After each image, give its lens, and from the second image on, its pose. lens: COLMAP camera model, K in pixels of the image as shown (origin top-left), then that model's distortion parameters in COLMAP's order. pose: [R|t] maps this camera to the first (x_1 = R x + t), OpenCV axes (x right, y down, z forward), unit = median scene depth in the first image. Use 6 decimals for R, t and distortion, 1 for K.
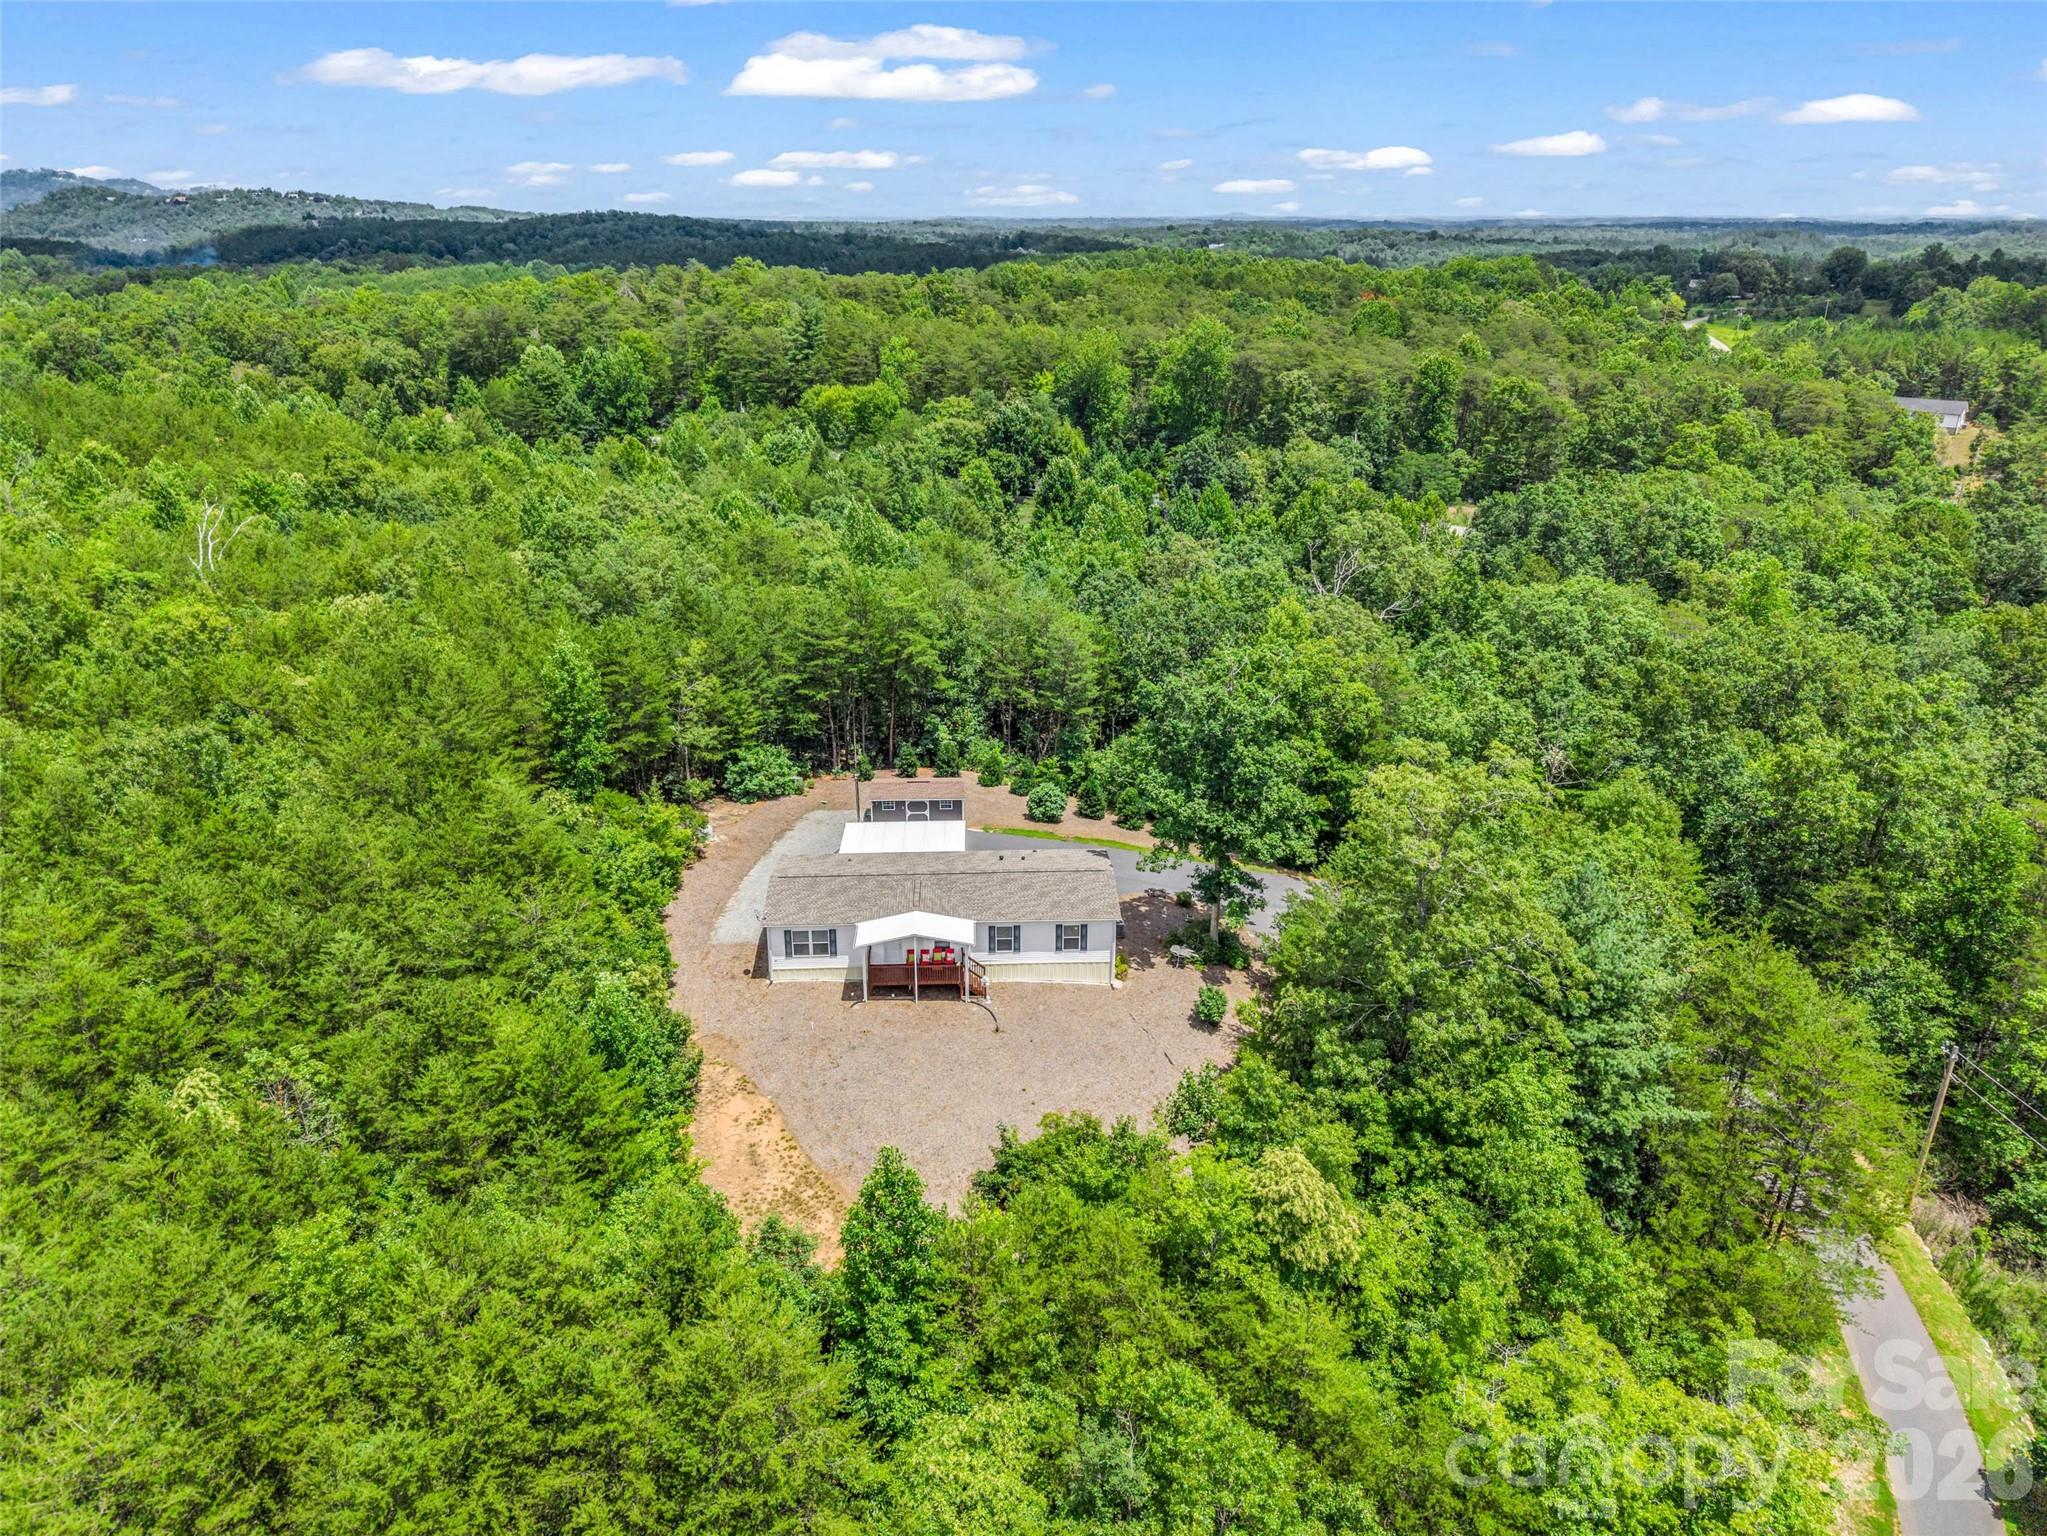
lens RADIAL K [[1398.5, 0, 1031.8], [0, 1398.5, 770.4], [0, 0, 1]] dist [0.043873, -0.063151]
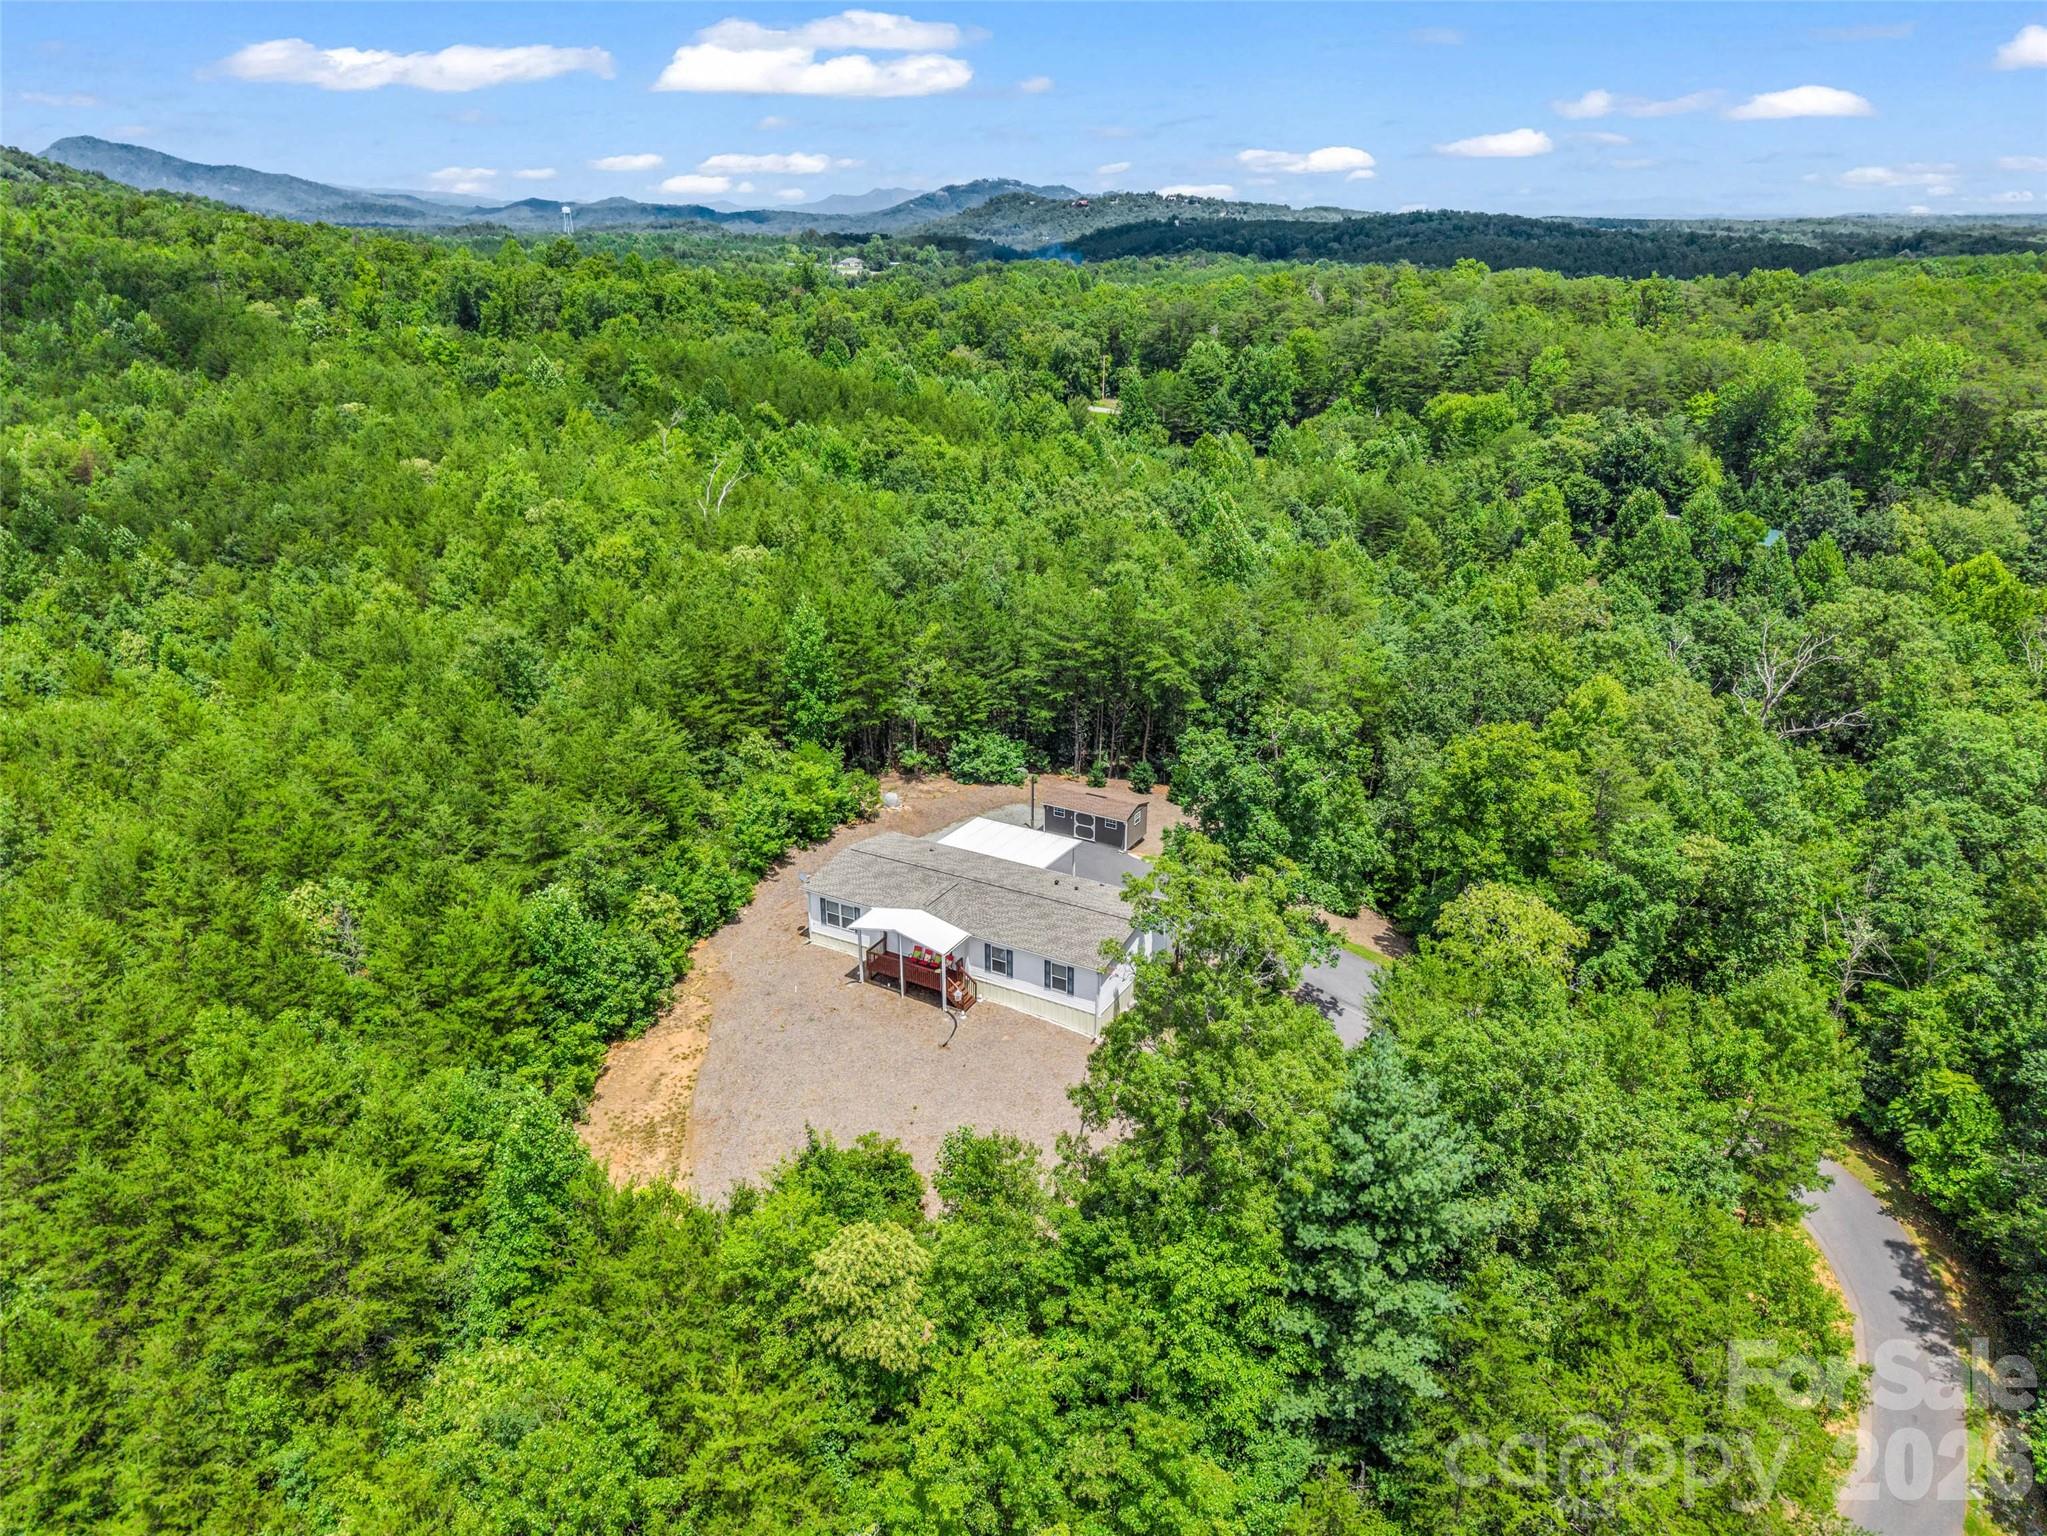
lens RADIAL K [[1398.5, 0, 1031.8], [0, 1398.5, 770.4], [0, 0, 1]] dist [0.043873, -0.063151]
pose [[0.845831, 0.193278, -0.497205, 0.331262], [-0.192956, 0.979795, 0.052624, -0.047280], [0.497330, 0.051427, 0.866036, 0.112570]]
